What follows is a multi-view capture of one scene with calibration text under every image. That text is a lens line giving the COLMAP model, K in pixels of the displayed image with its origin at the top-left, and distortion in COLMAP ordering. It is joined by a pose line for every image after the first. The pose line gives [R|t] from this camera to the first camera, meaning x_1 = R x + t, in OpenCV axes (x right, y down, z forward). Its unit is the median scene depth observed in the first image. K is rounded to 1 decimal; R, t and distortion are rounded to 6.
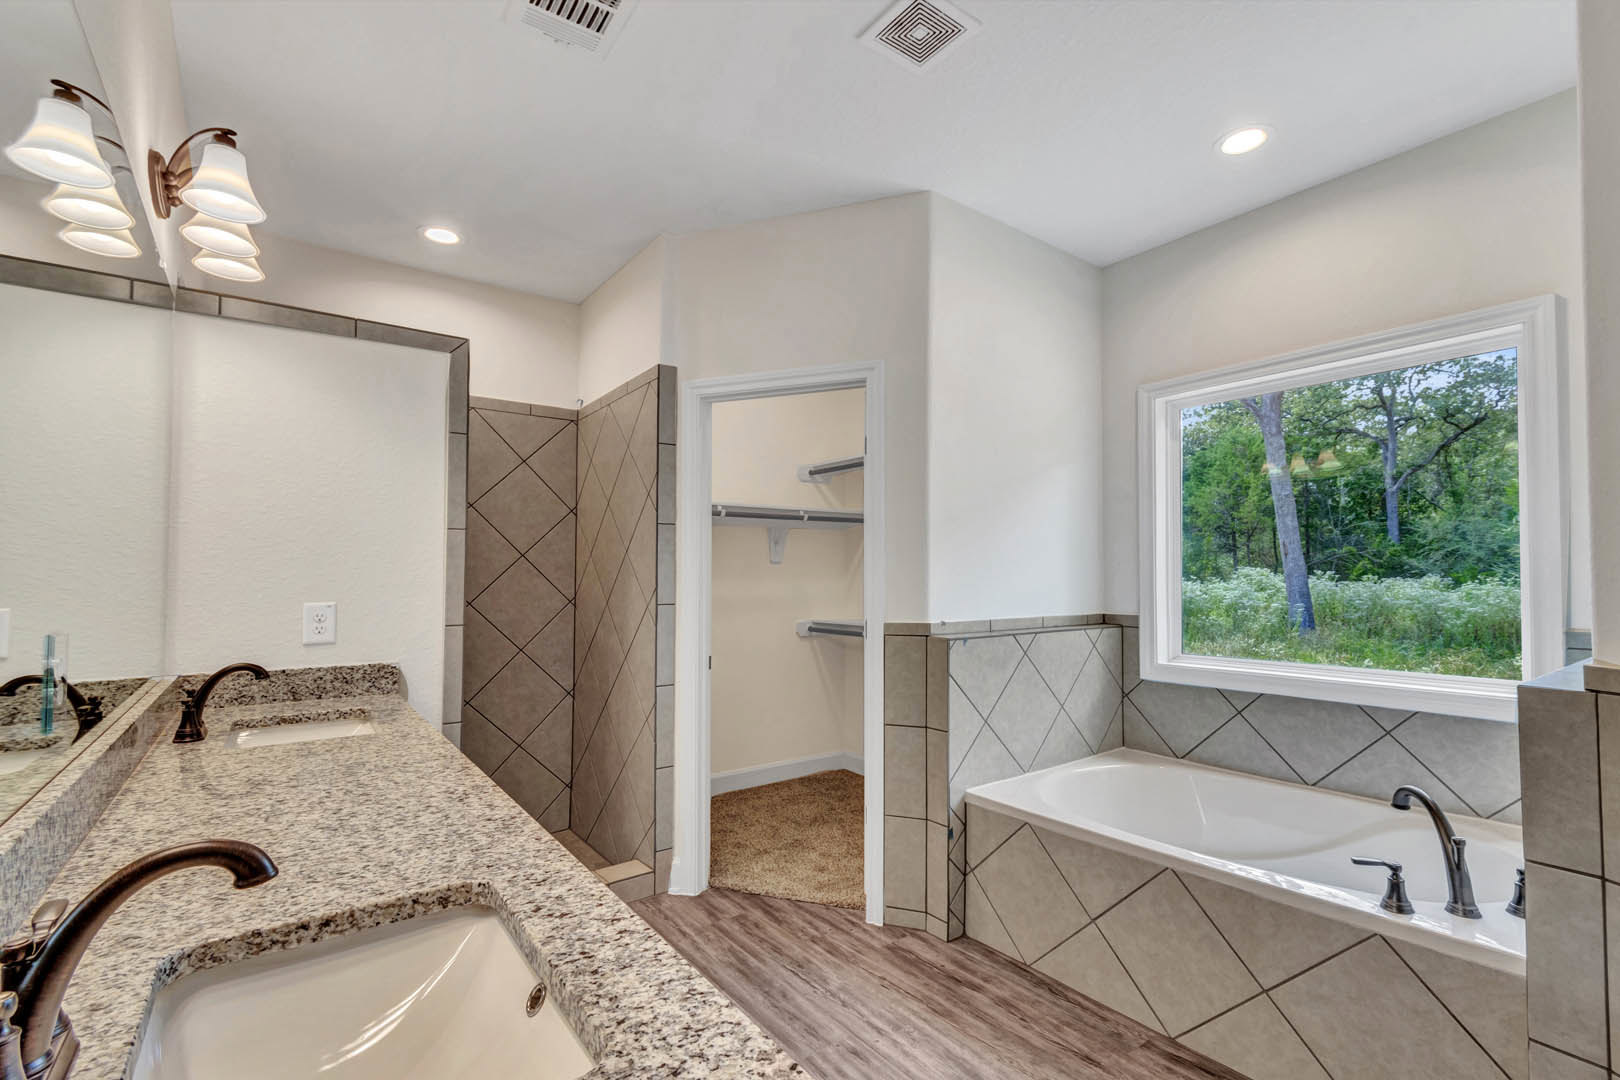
lens RADIAL K [[728.7, 0, 819.3], [0, 728.7, 584.3], [0, 0, 1]] dist [0.000339, -0.000148]
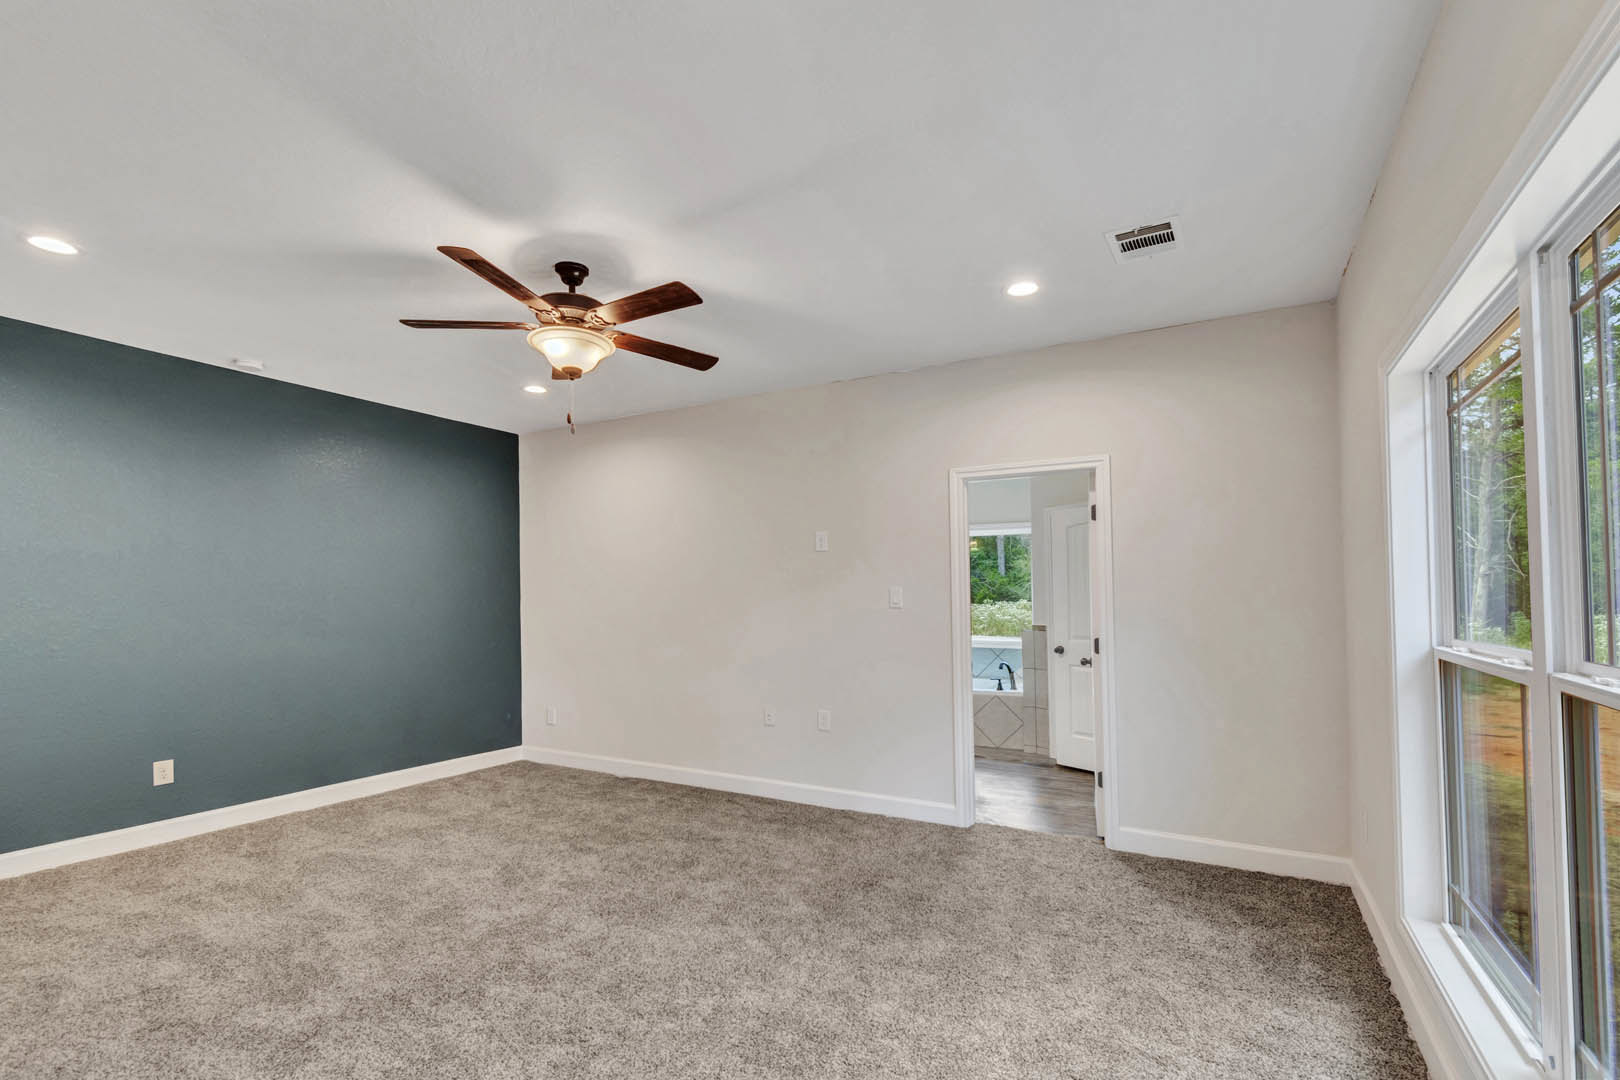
lens RADIAL K [[736.6, 0, 811.9], [0, 736.6, 579.3], [0, 0, 1]] dist [0.002166, 0.000054]
pose [[0.915911, 0.002150, 0.401376, -0.513115], [0.015094, 0.999094, -0.039795, -0.002946], [-0.401098, 0.042507, 0.915048, -0.667203]]
